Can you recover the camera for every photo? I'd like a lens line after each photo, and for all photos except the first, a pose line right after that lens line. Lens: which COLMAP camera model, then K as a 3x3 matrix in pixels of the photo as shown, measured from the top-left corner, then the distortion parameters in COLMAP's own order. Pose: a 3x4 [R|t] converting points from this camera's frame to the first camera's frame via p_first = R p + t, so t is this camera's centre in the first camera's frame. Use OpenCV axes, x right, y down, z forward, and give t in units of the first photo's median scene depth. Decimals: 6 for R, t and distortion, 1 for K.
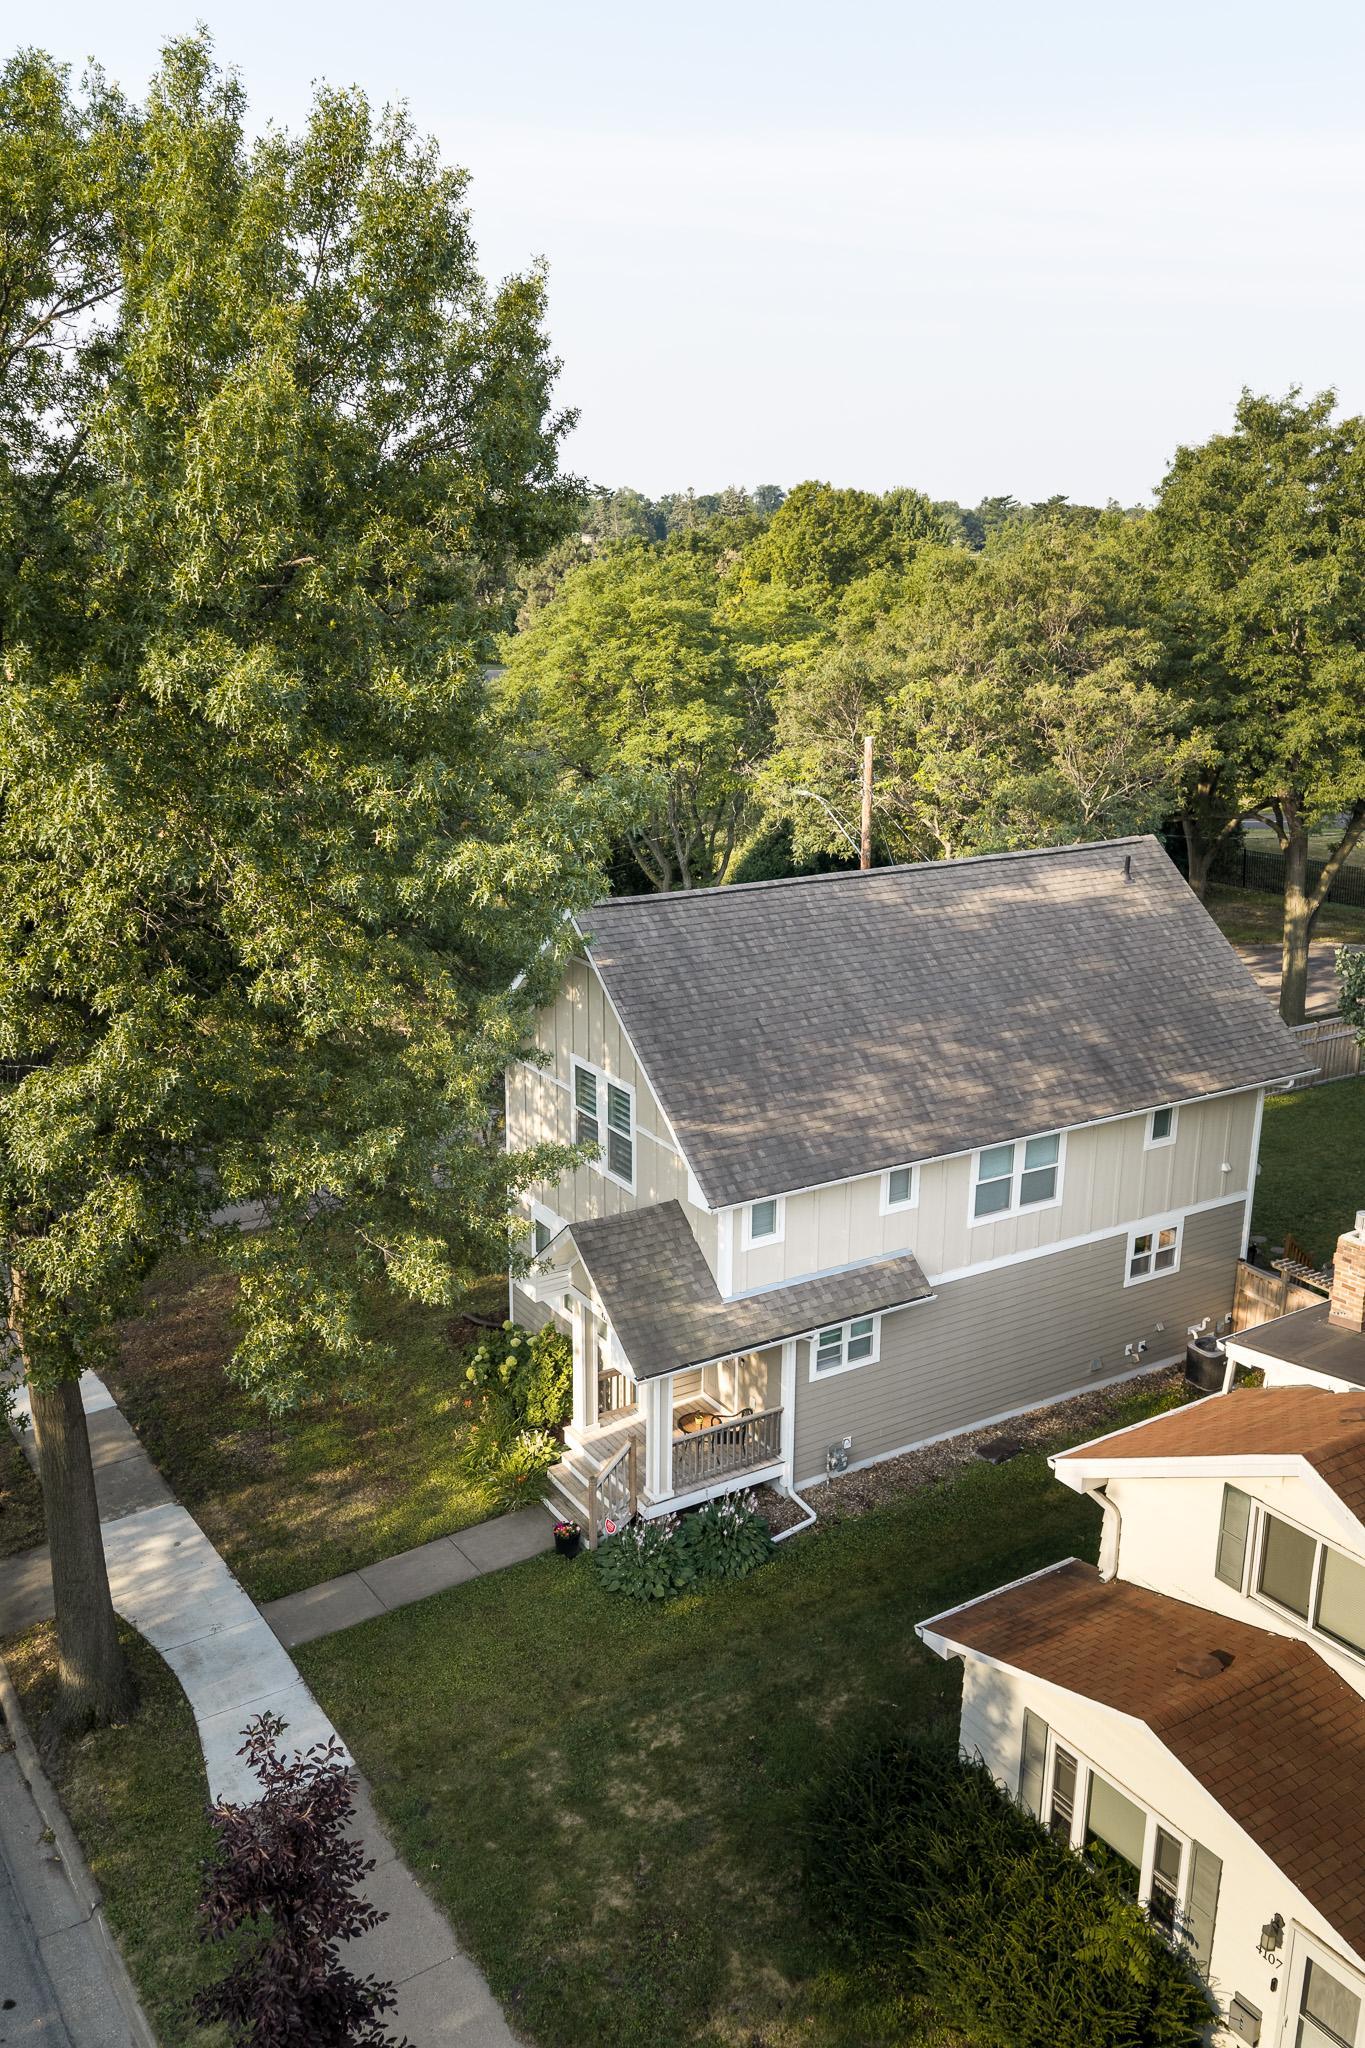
lens RADIAL K [[1687.4, 0, 682.5], [0, 1687.4, 1024.0], [0, 0, 1]] dist [0.034223, 0.000337]
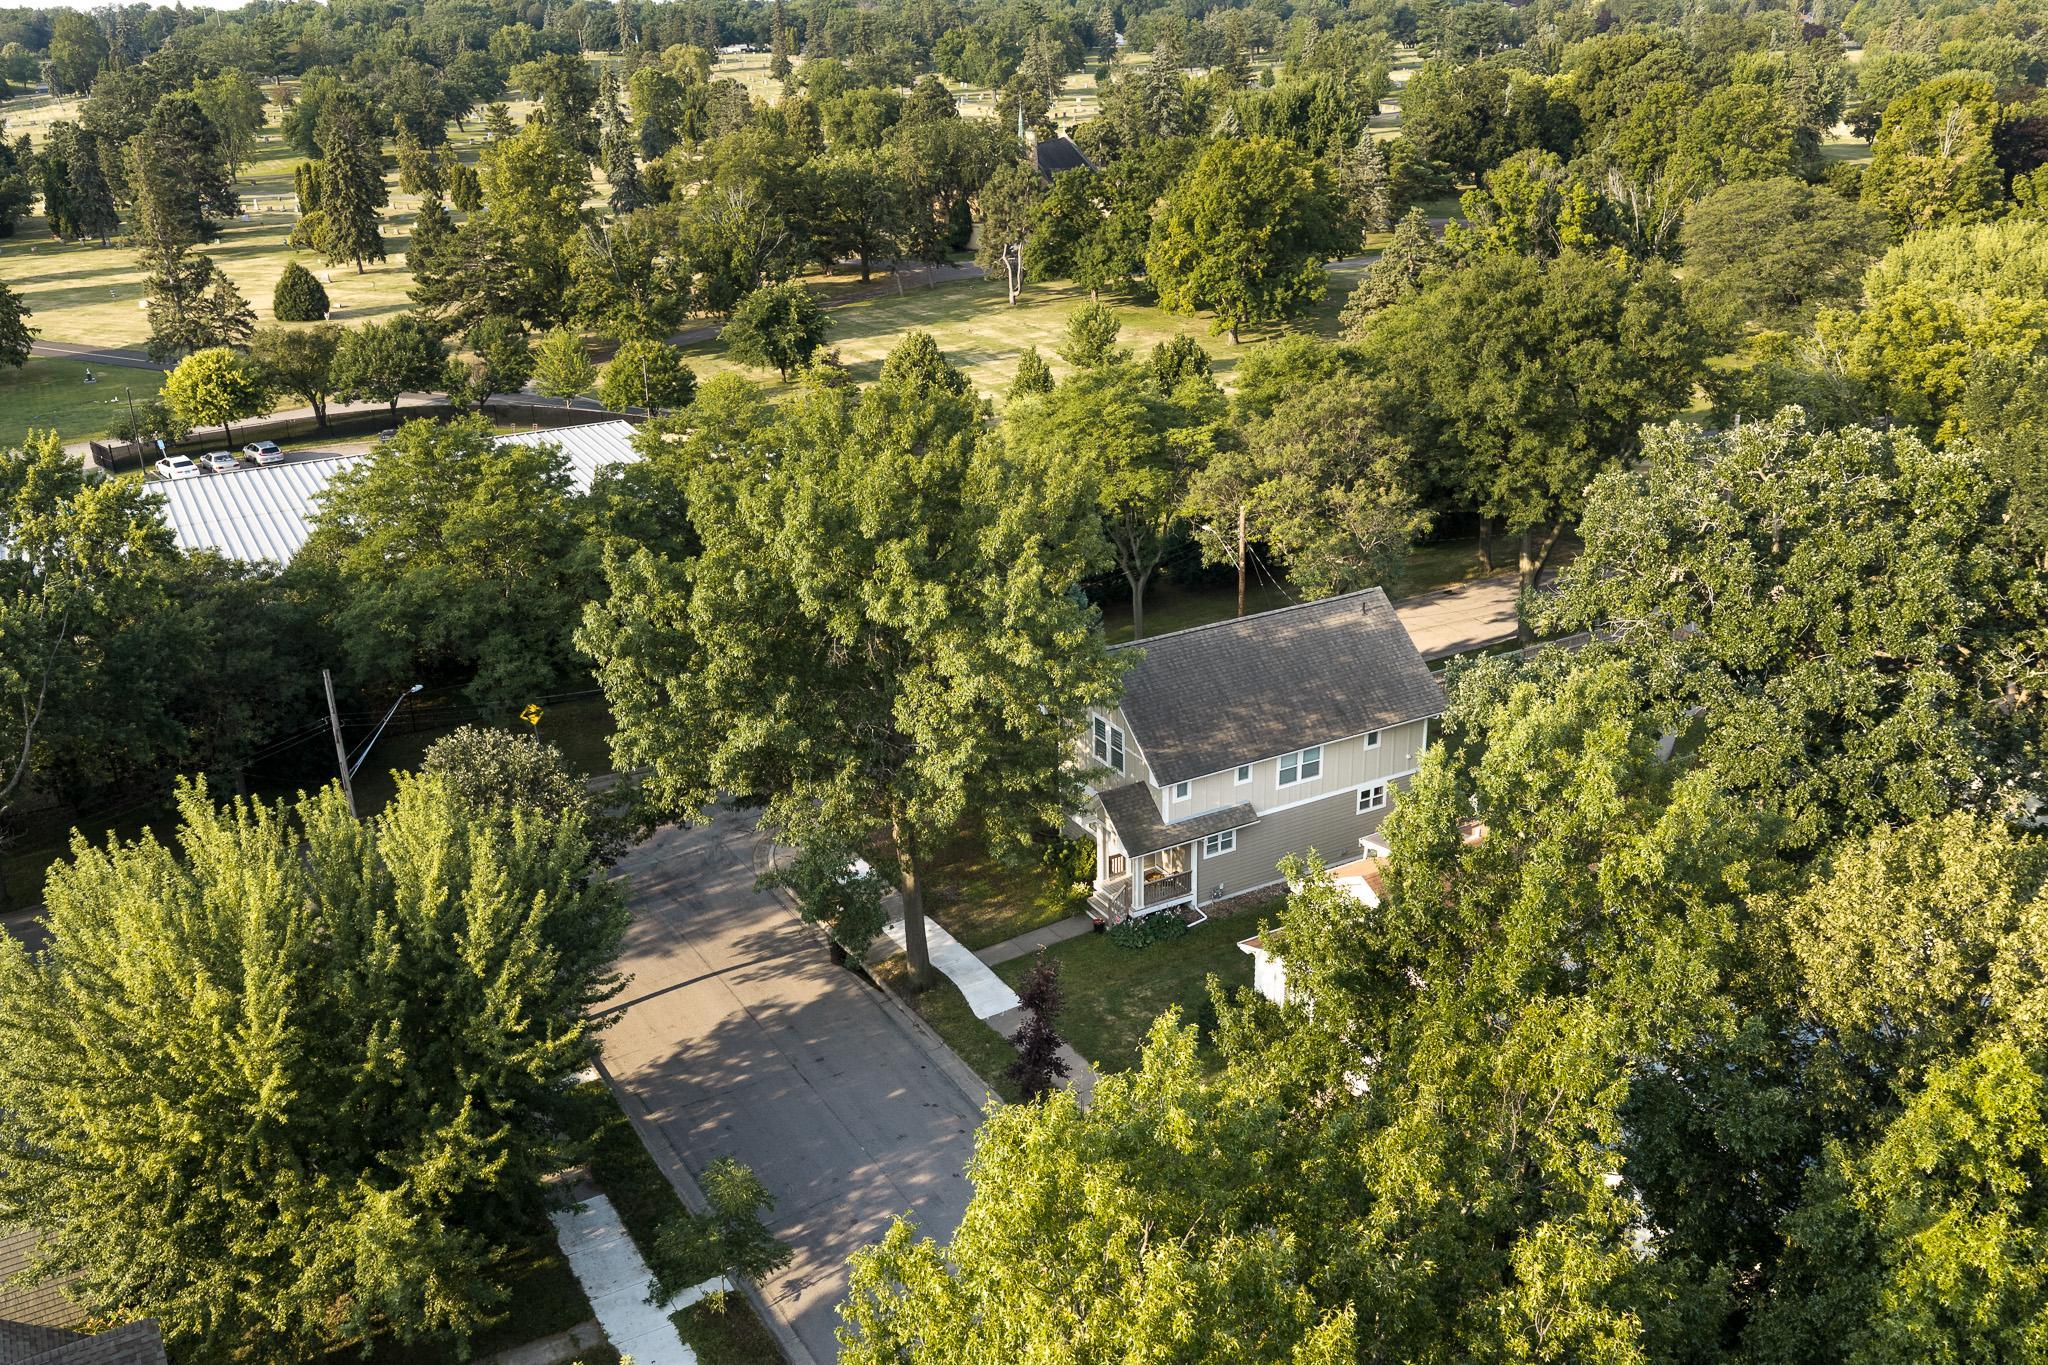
lens RADIAL K [[1687.4, 0, 1024.0], [0, 1687.4, 682.5], [0, 0, 1]] dist [0.034223, 0.000337]
pose [[0.998336, -0.014321, -0.055858, -0.034553], [0.019220, 0.995920, 0.088168, -0.224038], [0.054368, -0.089095, 0.994538, -1.219894]]
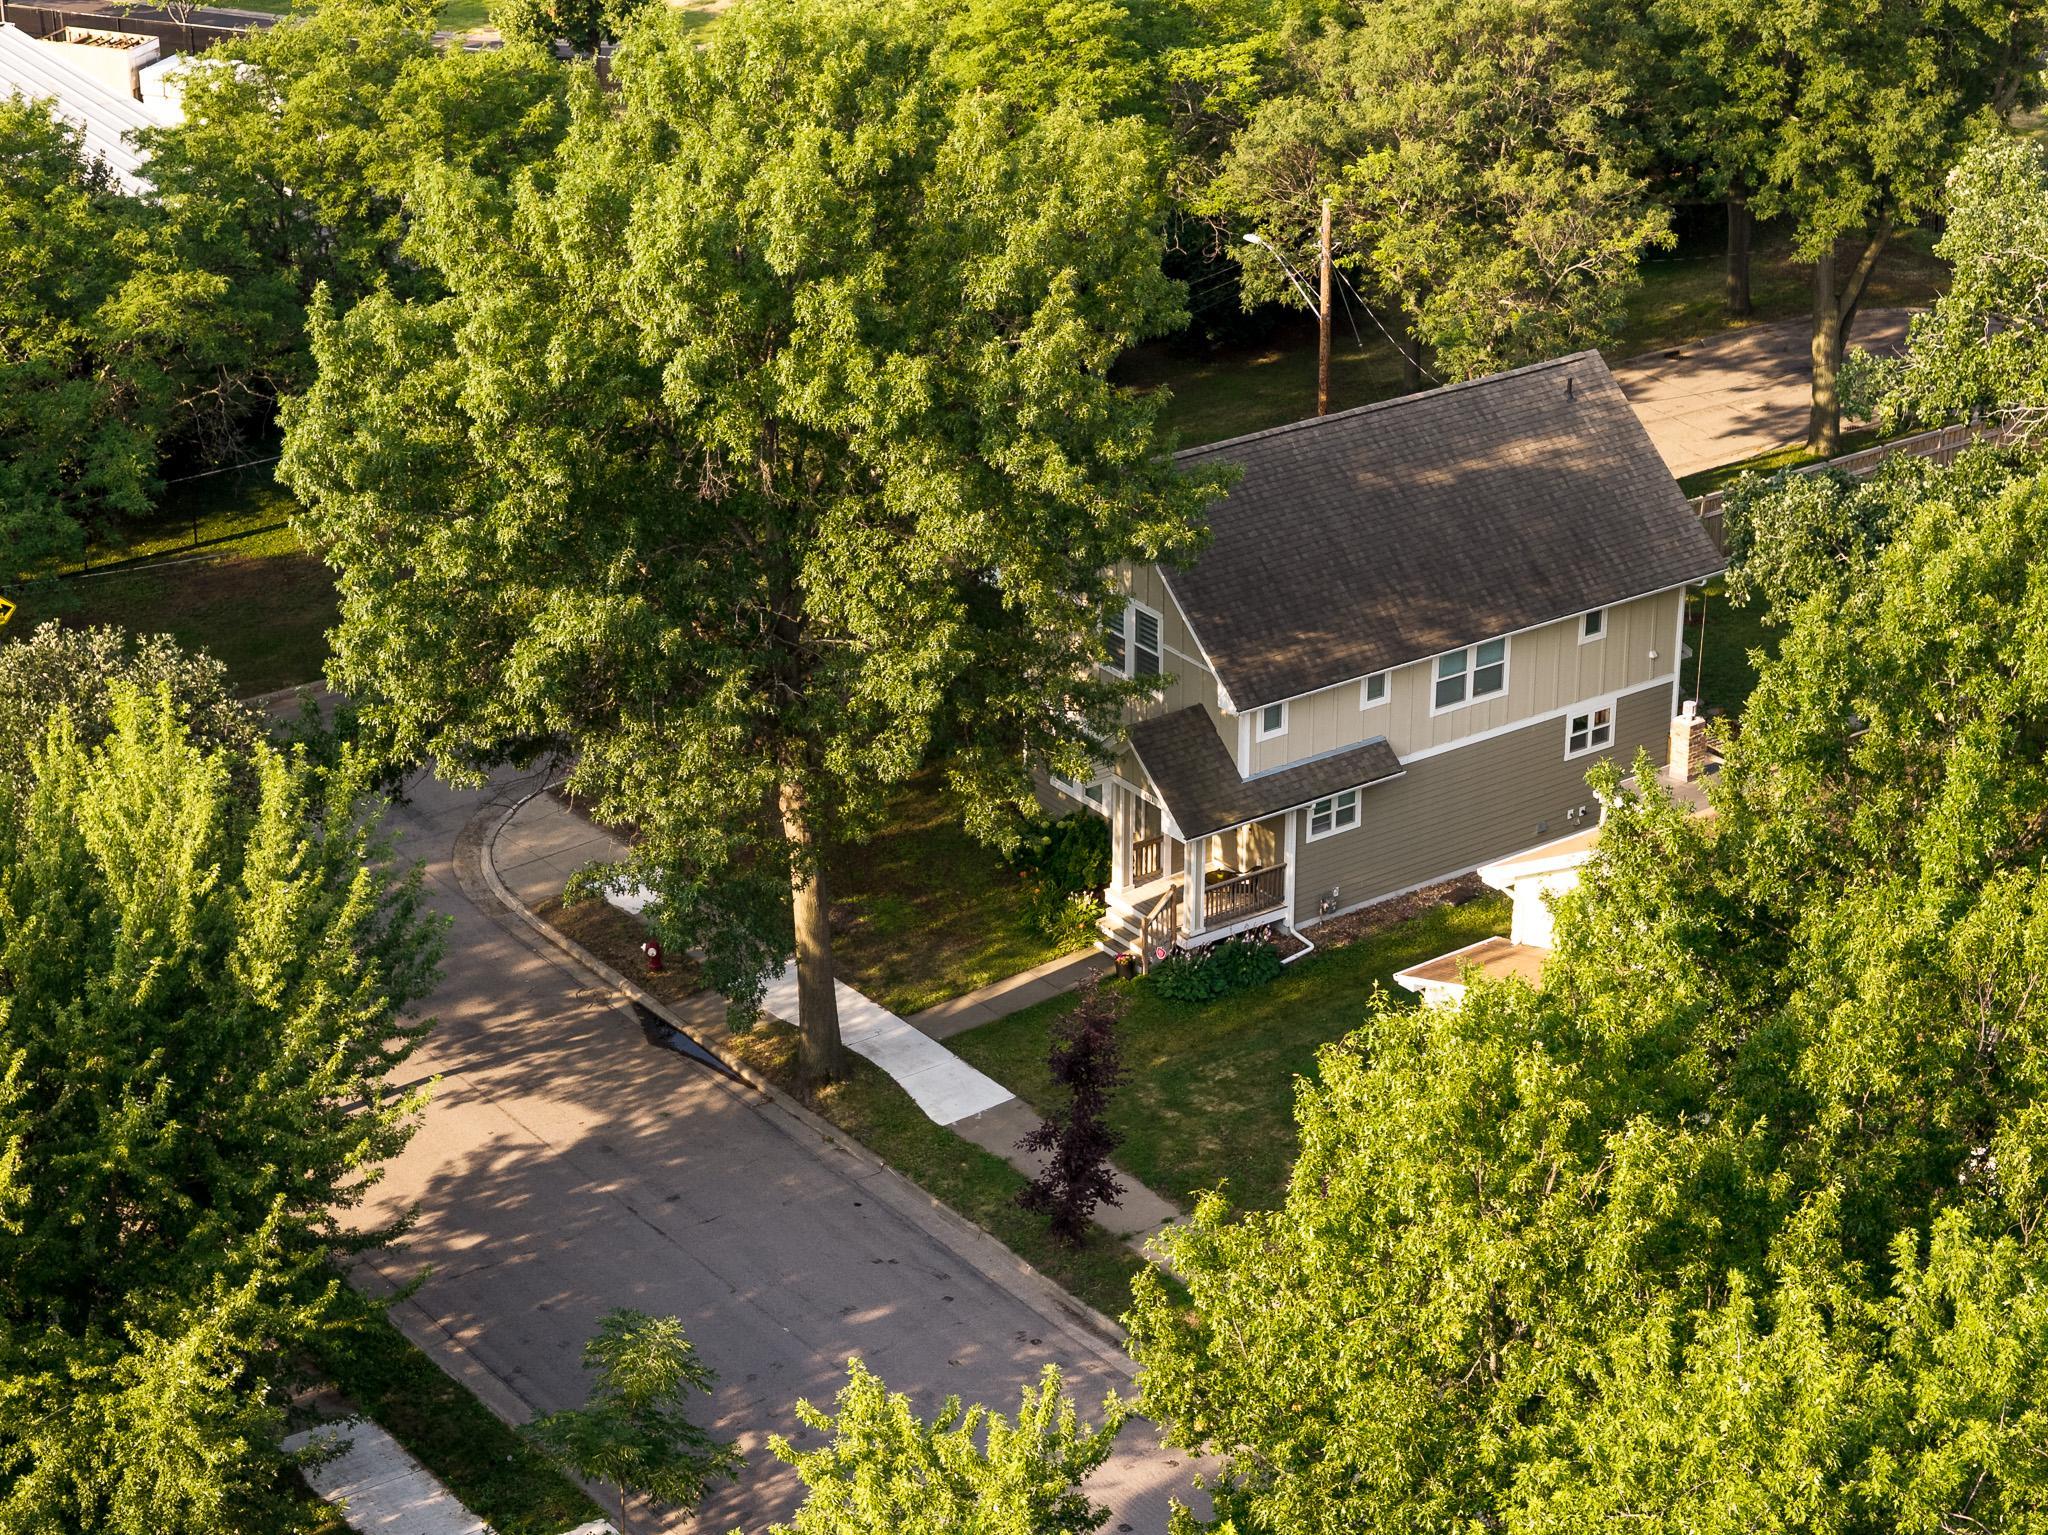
lens RADIAL K [[3885.5, 0, 1024.0], [0, 3885.5, 767.5], [0, 0, 1]] dist [-0.301073, 1.732933]
pose [[0.998229, -0.033726, 0.048995, -0.270067], [0.026388, 0.989316, 0.143376, -0.259263], [-0.053307, -0.141829, 0.988455, -1.805298]]
